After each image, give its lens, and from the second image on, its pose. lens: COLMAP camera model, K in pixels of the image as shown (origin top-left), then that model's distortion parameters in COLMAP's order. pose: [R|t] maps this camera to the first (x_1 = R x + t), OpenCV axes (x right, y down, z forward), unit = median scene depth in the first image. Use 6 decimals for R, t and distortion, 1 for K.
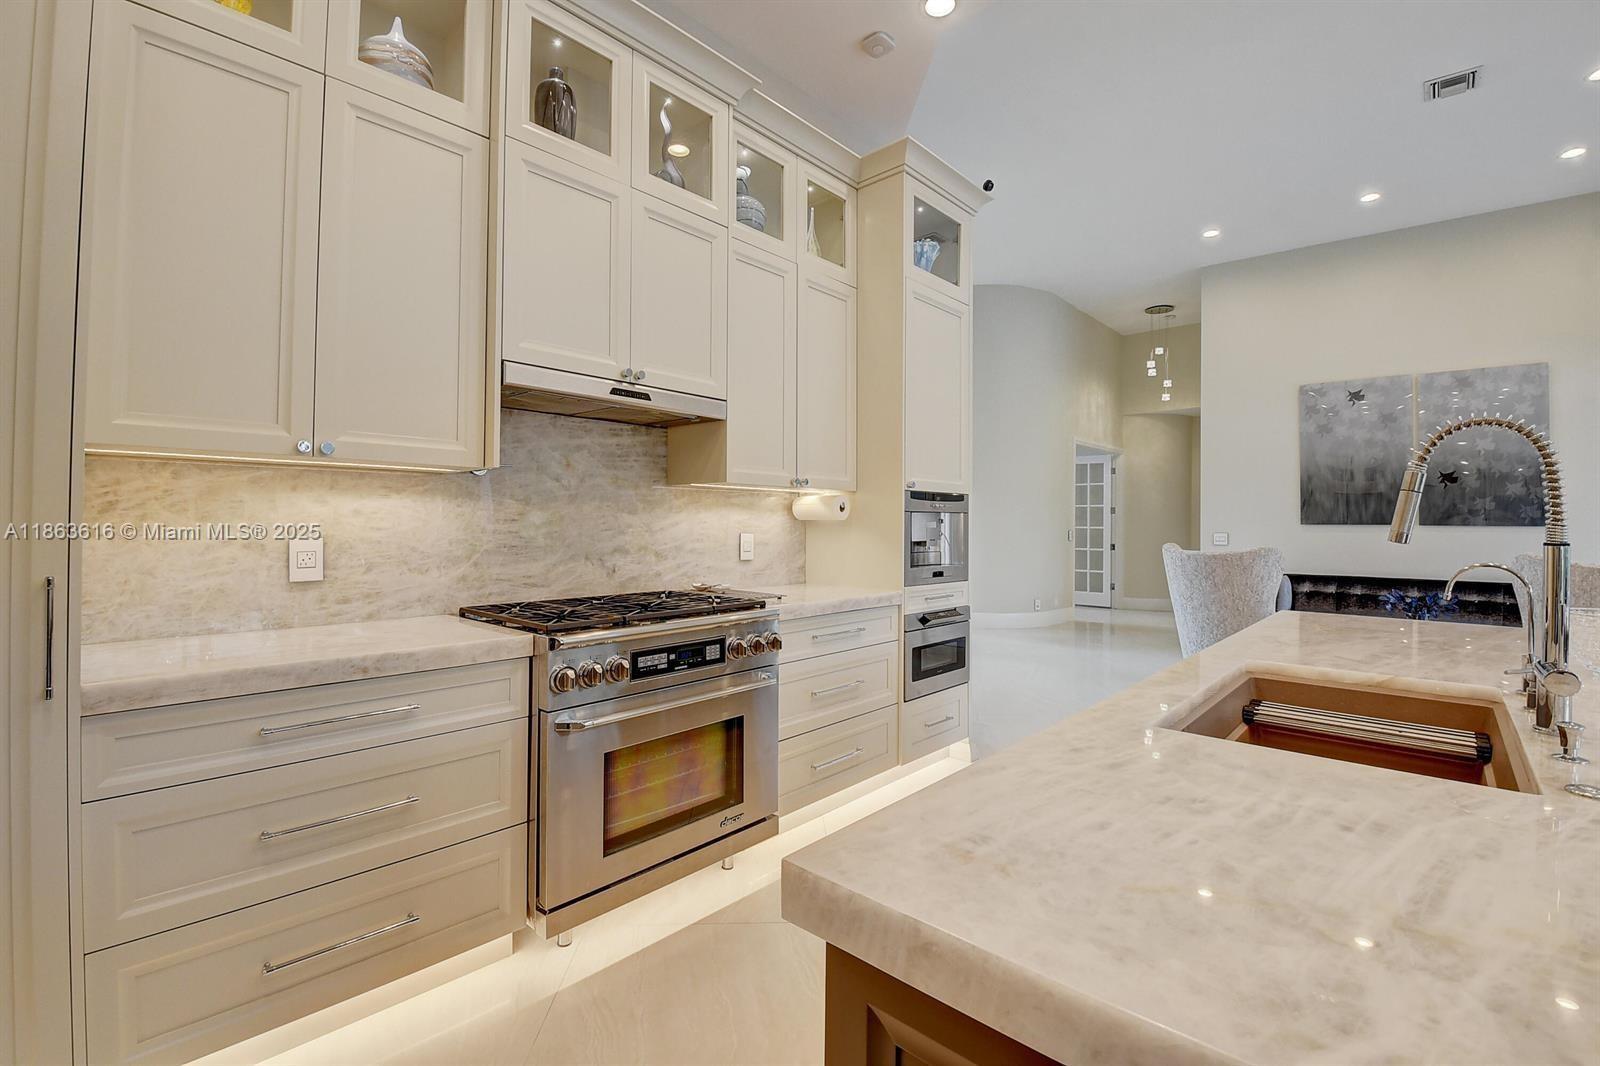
lens RADIAL K [[721.1, 0, 793.2], [0, 721.1, 513.7], [0, 0, 1]] dist [0.000931, 0.000024]
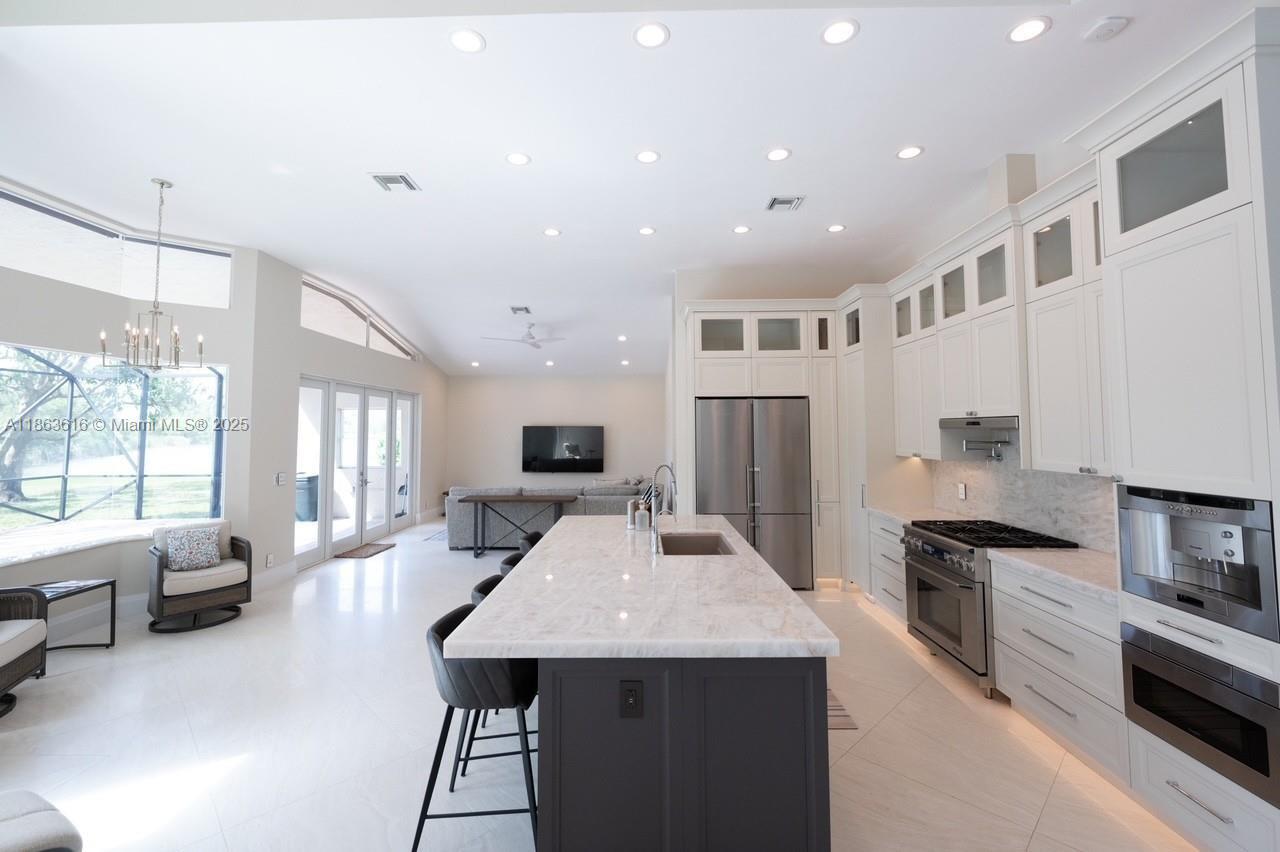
lens RADIAL K [[551.5, 0, 639.9], [0, 551.5, 398.9], [0, 0, 1]] dist [0.000879, 0.000072]
pose [[-0.744782, -0.039412, -0.666143, 1.366894], [0.011803, 0.997320, -0.072202, -0.124483], [0.667204, -0.061637, -0.742321, 1.404961]]
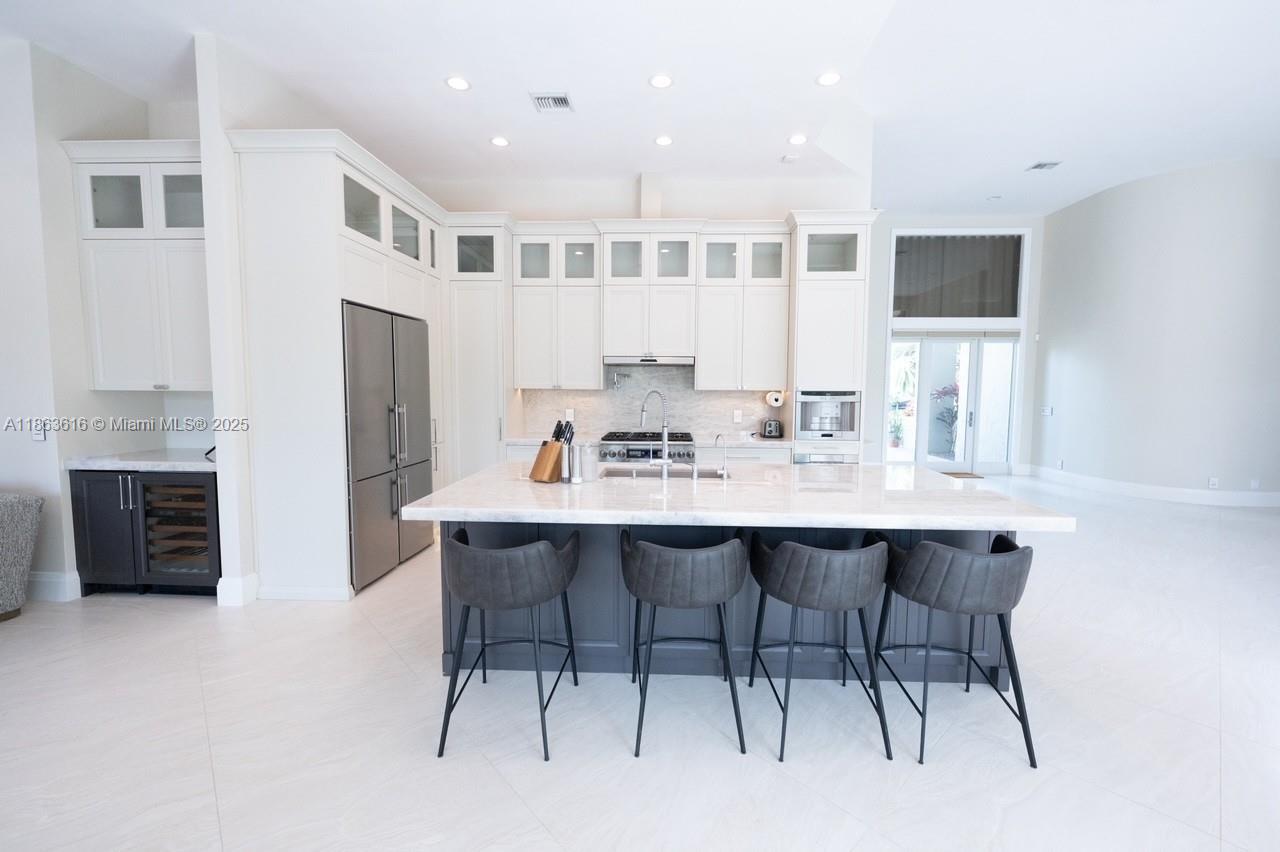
lens RADIAL K [[518.4, 0, 640.0], [0, 518.4, 426.0], [0, 0, 1]] dist [0.000219, 0.000028]
pose [[0.633663, 0.059088, -0.771349, 1.224035], [0.009481, 0.996411, 0.084118, -0.076142], [0.773551, -0.060615, 0.630829, -0.292083]]
